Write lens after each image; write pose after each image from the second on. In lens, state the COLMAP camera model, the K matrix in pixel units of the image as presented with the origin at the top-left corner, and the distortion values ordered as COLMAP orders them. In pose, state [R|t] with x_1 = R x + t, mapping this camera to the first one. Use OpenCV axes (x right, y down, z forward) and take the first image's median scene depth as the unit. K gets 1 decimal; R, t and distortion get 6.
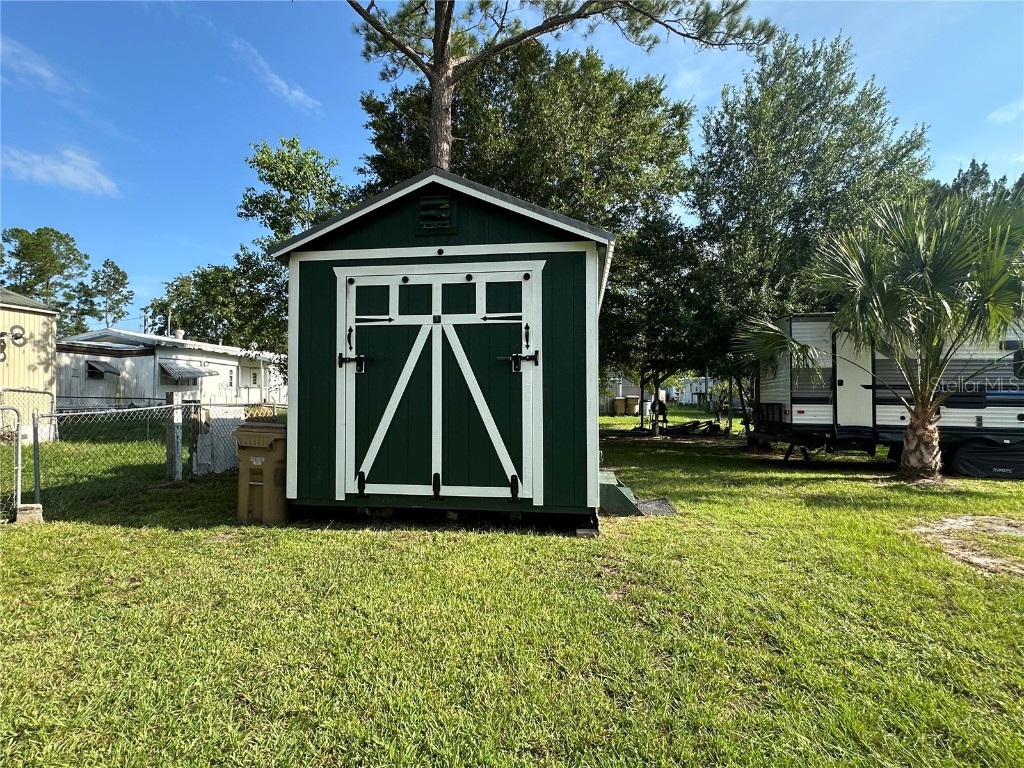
lens RADIAL K [[530.8, 0, 510.2], [0, 530.8, 376.0], [0, 0, 1]] dist [0.012123, 0.001738]
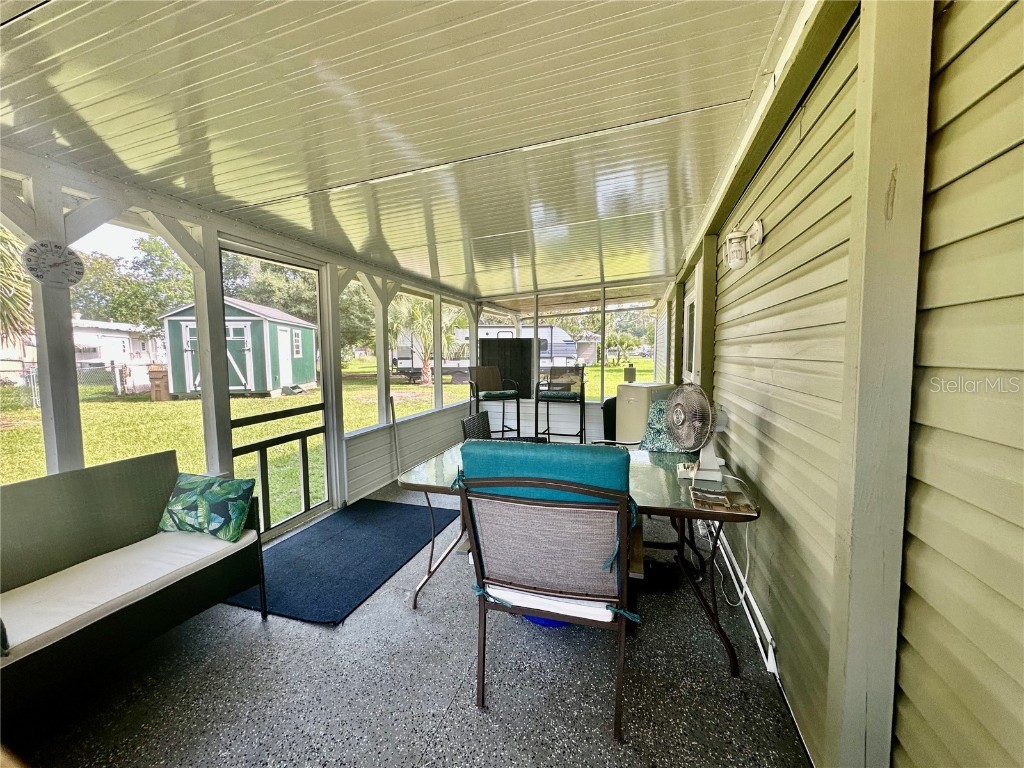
lens RADIAL K [[410.5, 0, 517.6], [0, 410.5, 382.0], [0, 0, 1]] dist [-0.002493, 0.001292]
pose [[0.956504, -0.034802, 0.289634, 0.928939], [0.003562, 0.994178, 0.107695, -0.105510], [-0.291696, -0.101979, 0.951059, -2.083789]]
